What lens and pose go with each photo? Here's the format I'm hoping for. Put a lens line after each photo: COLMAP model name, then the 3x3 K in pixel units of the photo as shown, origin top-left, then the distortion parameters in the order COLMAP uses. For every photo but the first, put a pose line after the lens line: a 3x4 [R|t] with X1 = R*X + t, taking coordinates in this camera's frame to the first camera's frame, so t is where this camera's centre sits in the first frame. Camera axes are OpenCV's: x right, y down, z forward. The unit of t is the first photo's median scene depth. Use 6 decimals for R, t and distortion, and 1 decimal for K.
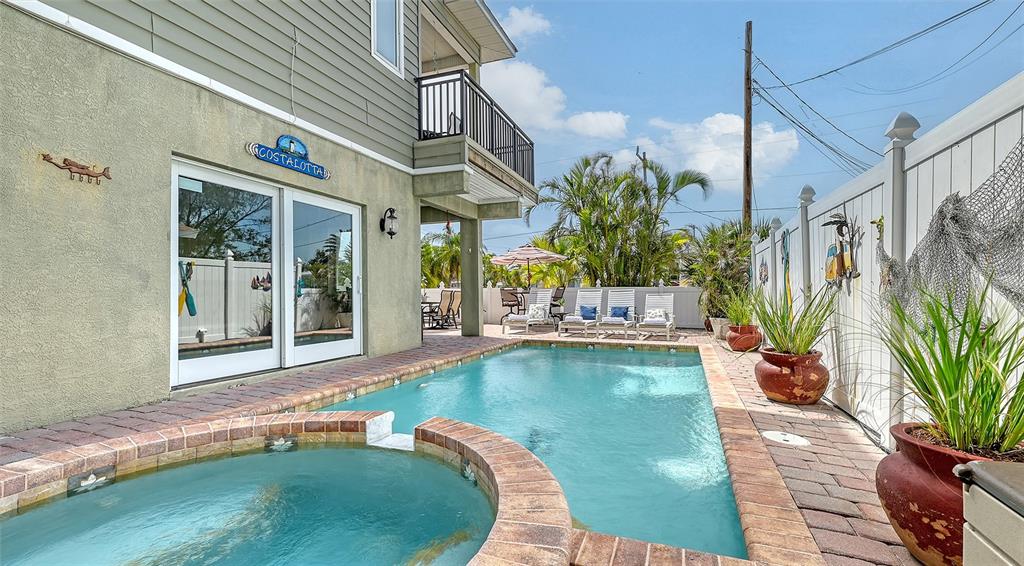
lens RADIAL K [[433.8, 0, 514.6], [0, 433.8, 298.6], [0, 0, 1]] dist [0.000409, 0.000140]
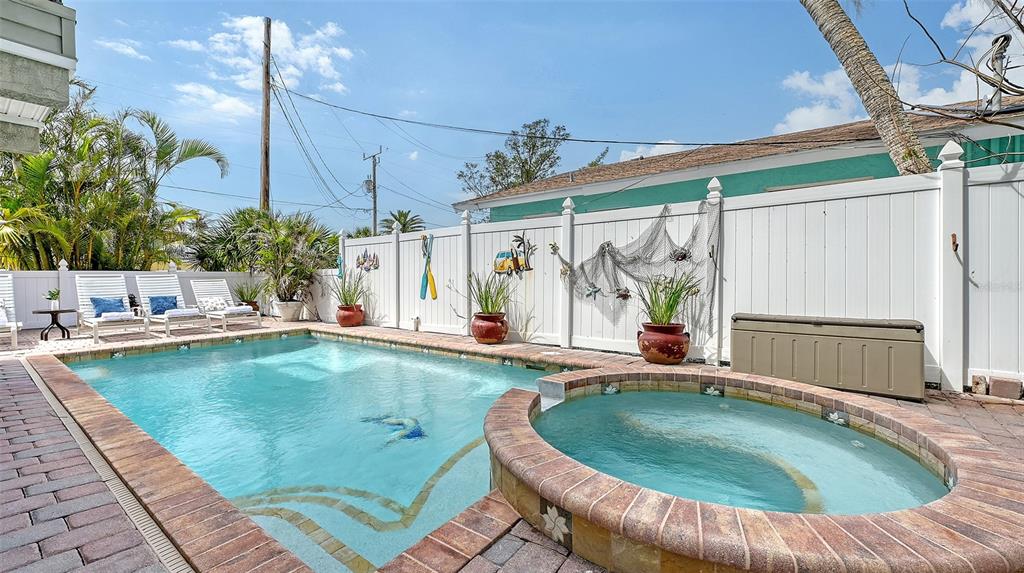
lens RADIAL K [[418.6, 0, 513.8], [0, 418.6, 284.9], [0, 0, 1]] dist [-0.000803, 0.000150]
pose [[0.269245, -0.020790, 0.962847, -0.531857], [0.016073, 0.999725, 0.017091, -0.007959], [-0.962938, 0.010875, 0.269505, 0.288307]]
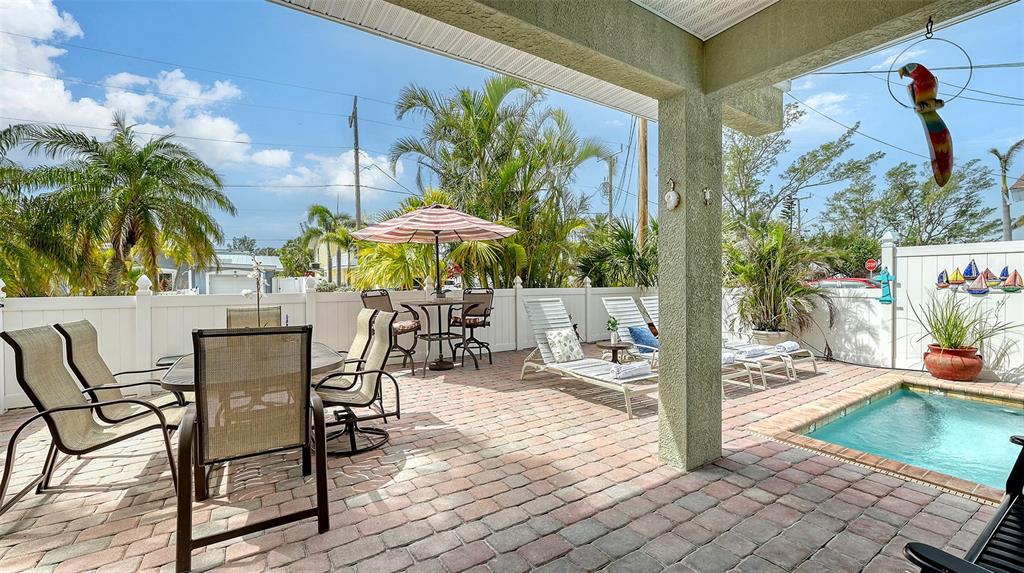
lens RADIAL K [[411.4, 0, 512.0], [0, 411.4, 286.5], [0, 0, 1]] dist [-0.000764, 0.000100]
pose [[0.575262, -0.017520, 0.817782, -0.642313], [0.013264, 0.999839, 0.012090, -0.077206], [-0.817862, 0.003893, 0.575402, 1.395750]]
